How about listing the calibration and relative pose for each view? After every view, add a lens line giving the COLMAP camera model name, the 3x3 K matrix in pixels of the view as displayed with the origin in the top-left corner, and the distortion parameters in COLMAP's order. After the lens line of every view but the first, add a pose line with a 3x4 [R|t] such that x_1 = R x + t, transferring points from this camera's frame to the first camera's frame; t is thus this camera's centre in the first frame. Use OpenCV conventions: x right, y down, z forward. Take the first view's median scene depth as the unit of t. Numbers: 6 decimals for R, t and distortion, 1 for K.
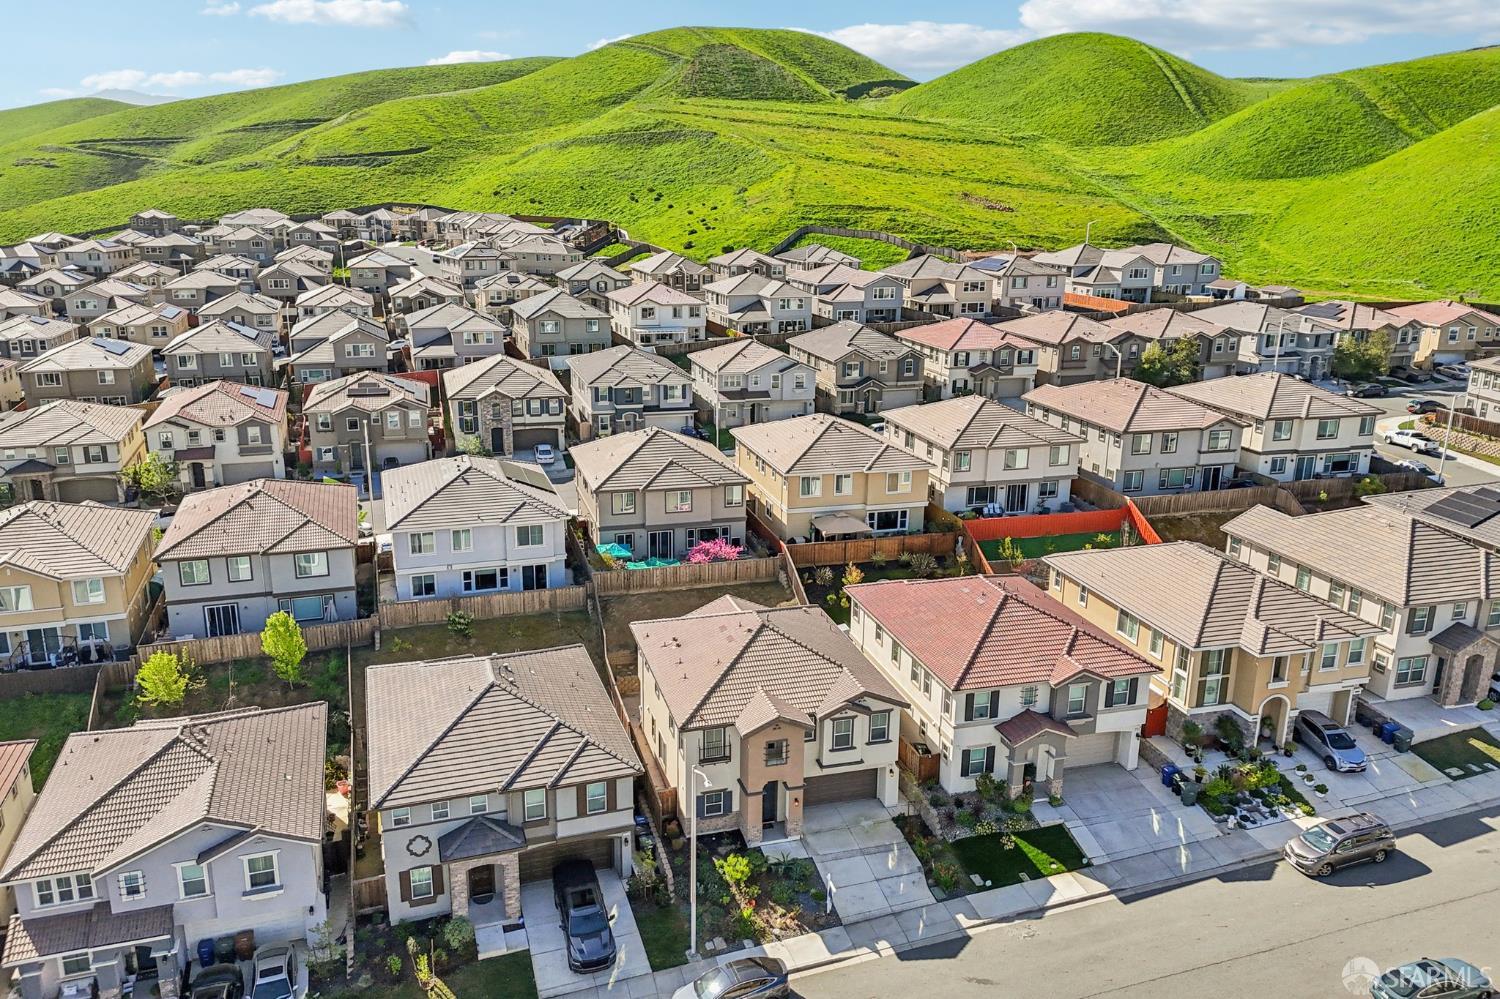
lens RADIAL K [[1120.3, 0, 743.6], [0, 1120.3, 532.0], [0, 0, 1]] dist [0.072284, -0.070023]
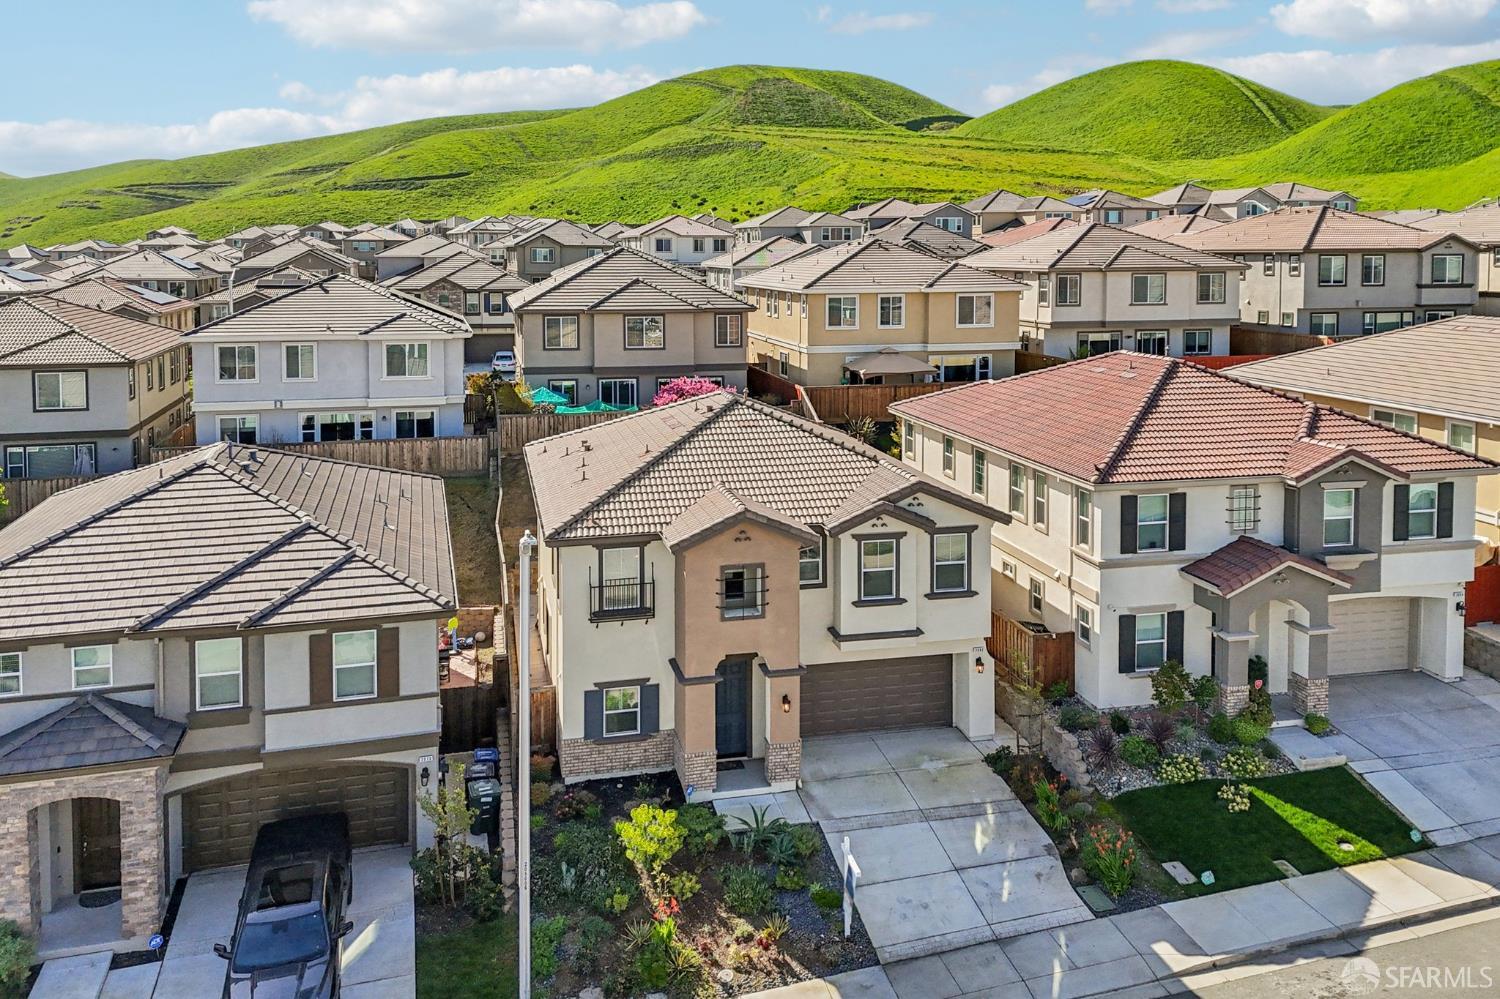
lens RADIAL K [[1189.7, 0, 746.1], [0, 1189.7, 334.9], [0, 0, 1]] dist [0.048431, -0.027985]
pose [[0.998641, -0.008973, -0.051335, 0.041869], [-0.003031, 0.973396, -0.229111, 0.147359], [0.052025, 0.228955, 0.972046, 0.331419]]
